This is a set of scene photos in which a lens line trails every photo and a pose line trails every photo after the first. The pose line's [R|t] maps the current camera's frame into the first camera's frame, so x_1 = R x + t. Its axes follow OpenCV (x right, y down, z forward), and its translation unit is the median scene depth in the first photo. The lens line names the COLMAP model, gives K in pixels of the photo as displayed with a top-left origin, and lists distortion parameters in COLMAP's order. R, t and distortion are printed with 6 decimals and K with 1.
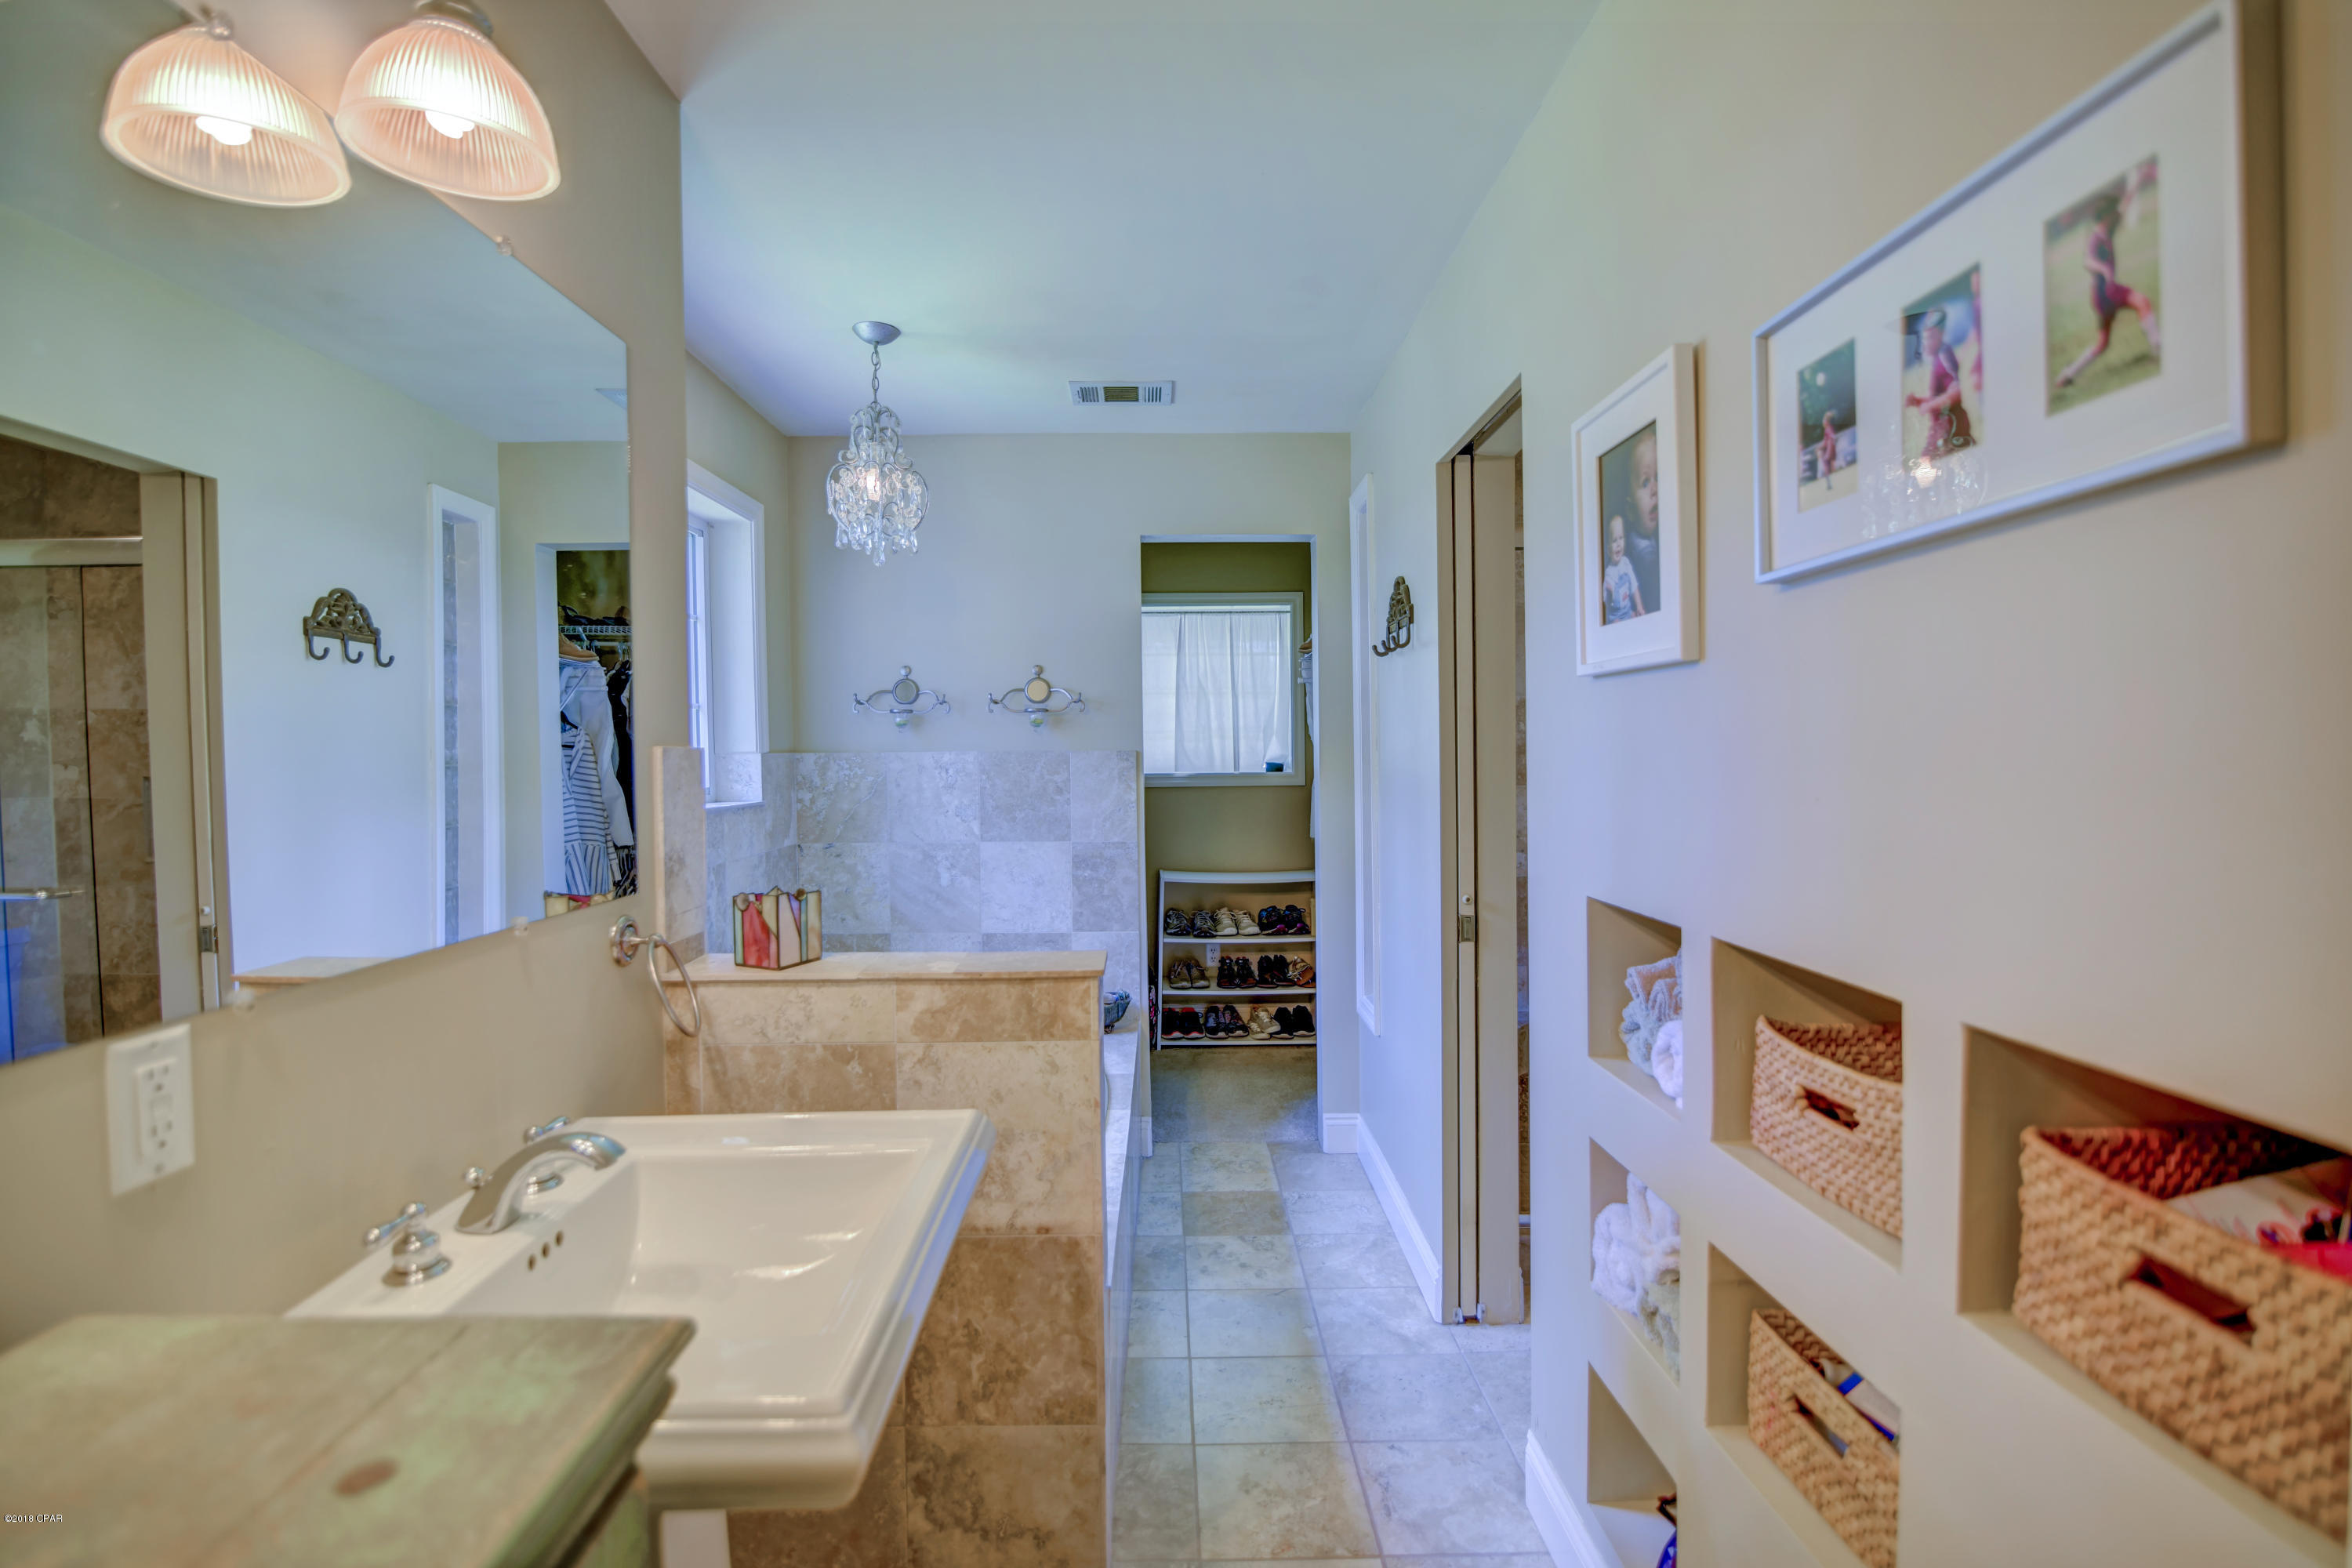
lens RADIAL K [[1087.6, 0, 1170.8], [0, 1087.6, 782.6], [0, 0, 1]] dist [-0.021005, 0.001997]
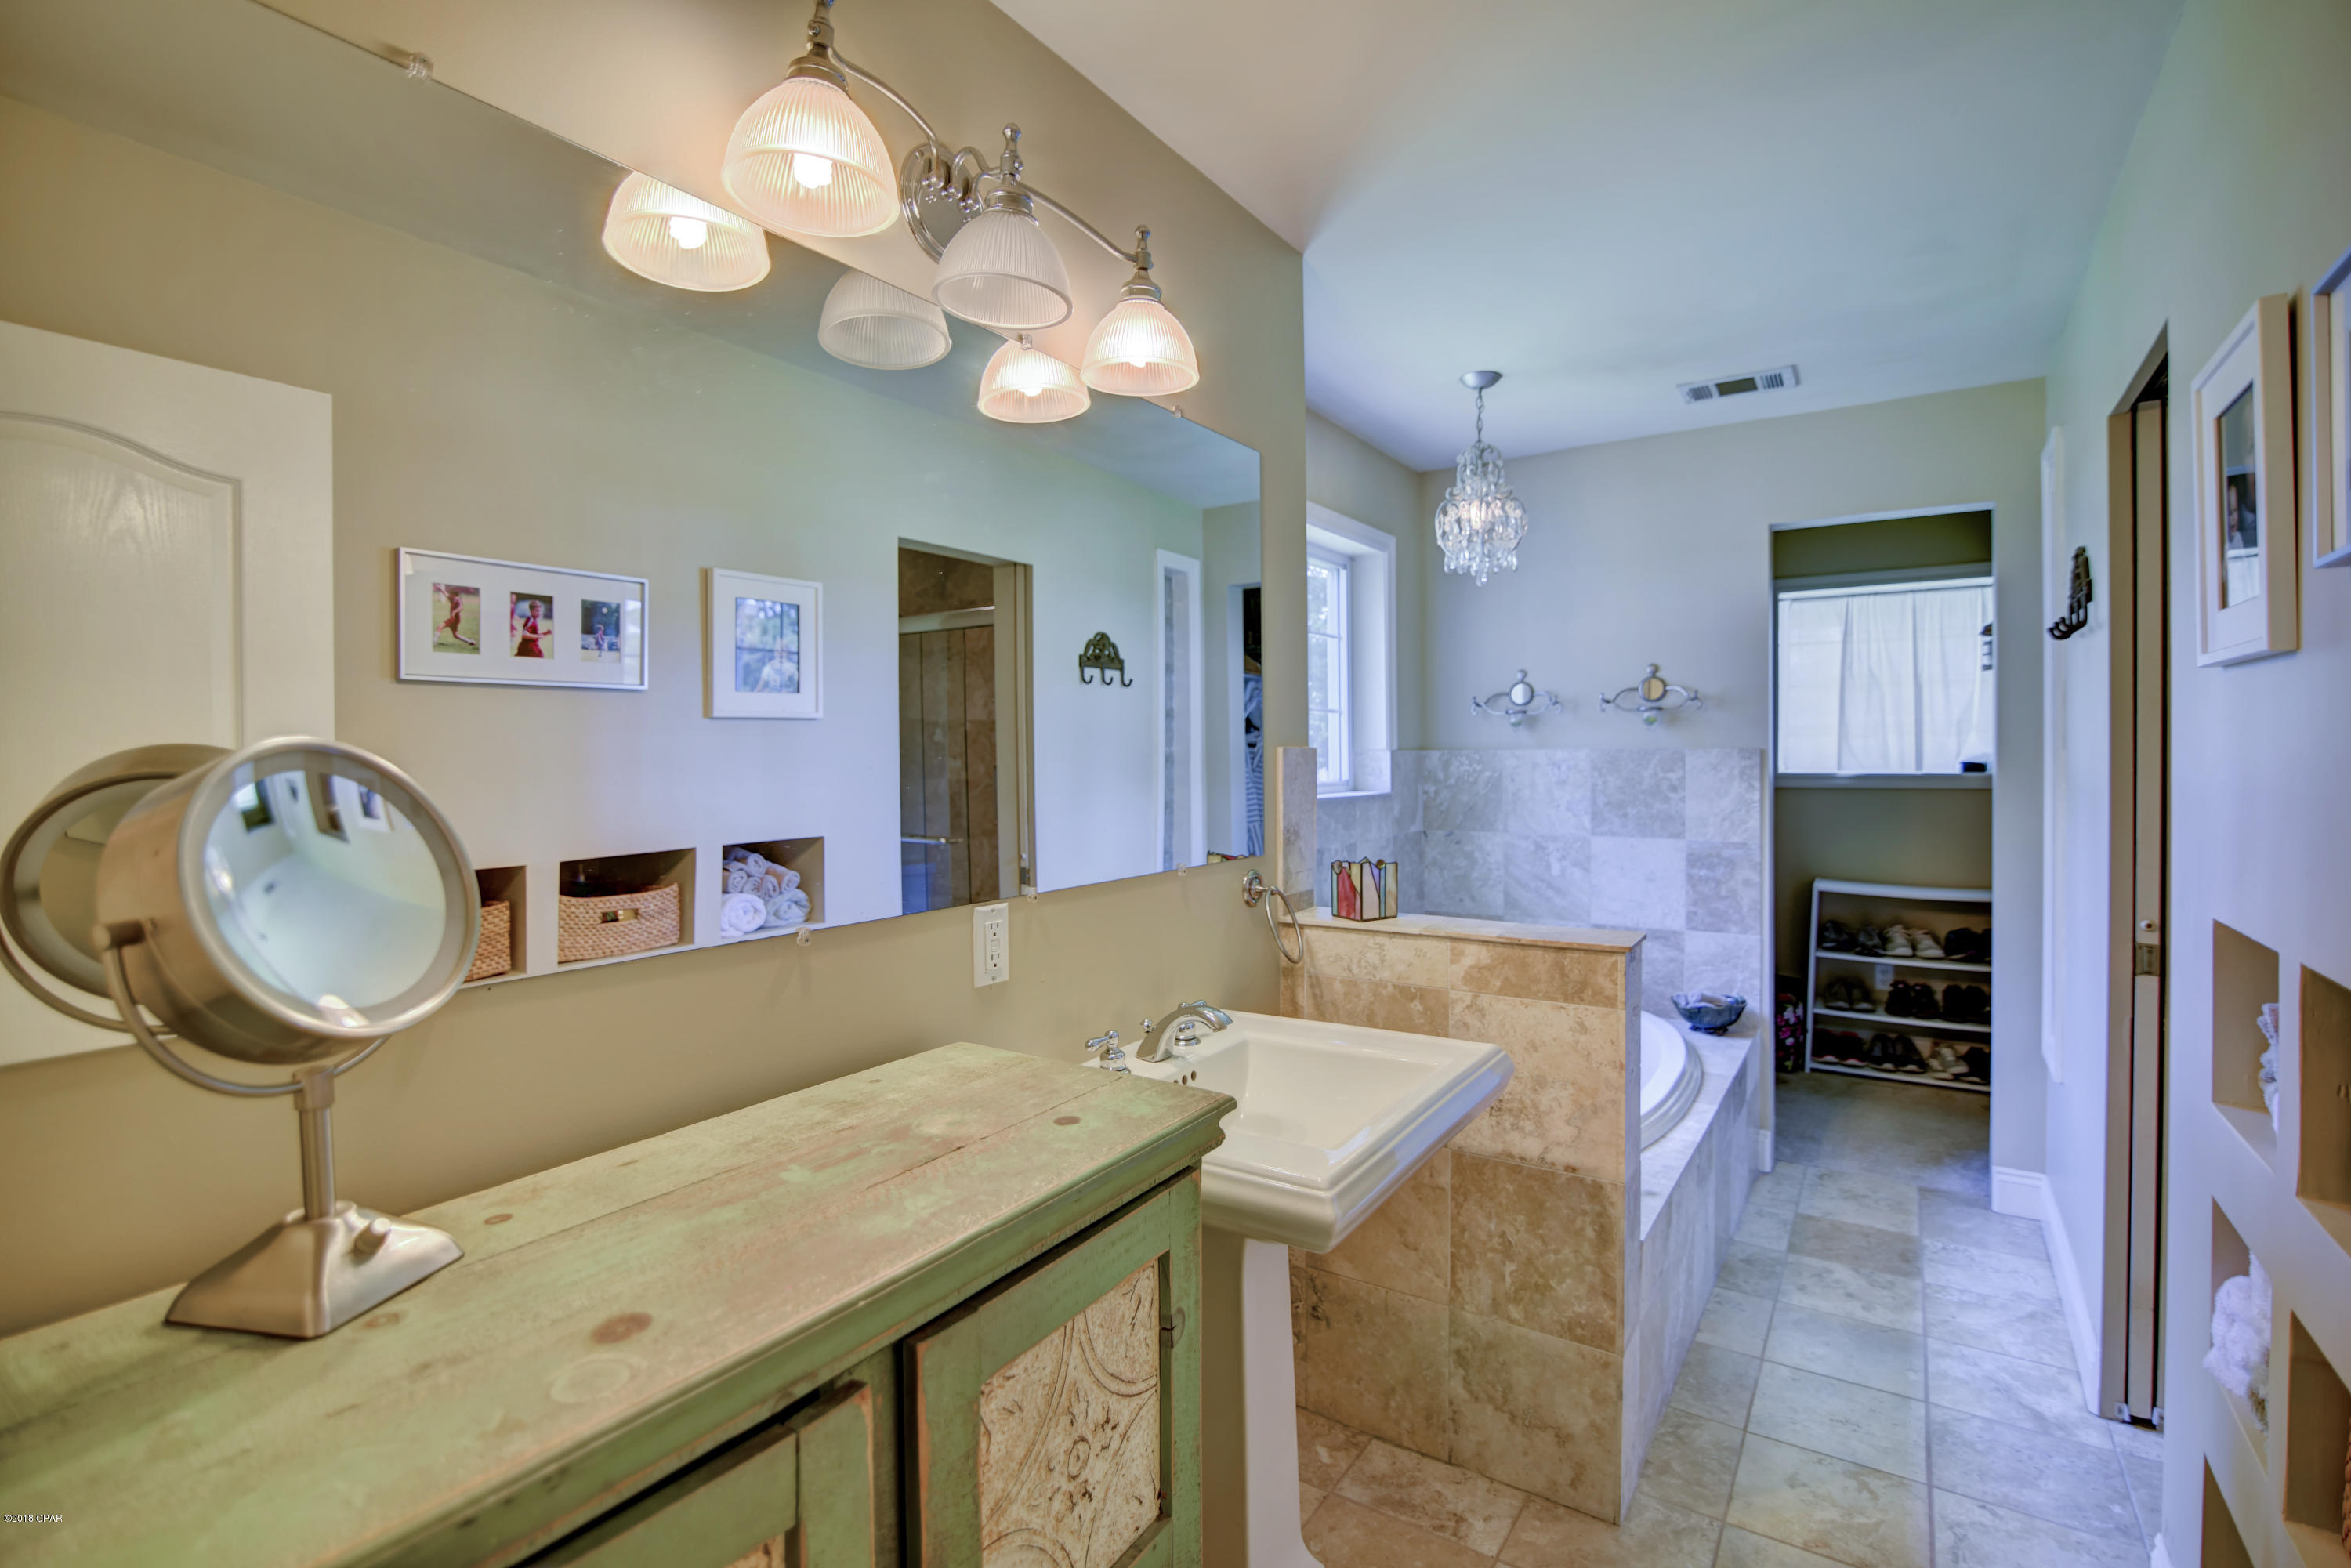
lens RADIAL K [[1087.1, 0, 1170.3], [0, 1087.1, 782.6], [0, 0, 1]] dist [-0.021005, 0.001997]
pose [[0.822483, 0.018150, -0.568500, 0.112380], [-0.015865, 0.999834, 0.008968, 0.000729], [0.568568, 0.001643, 0.822634, -0.115366]]
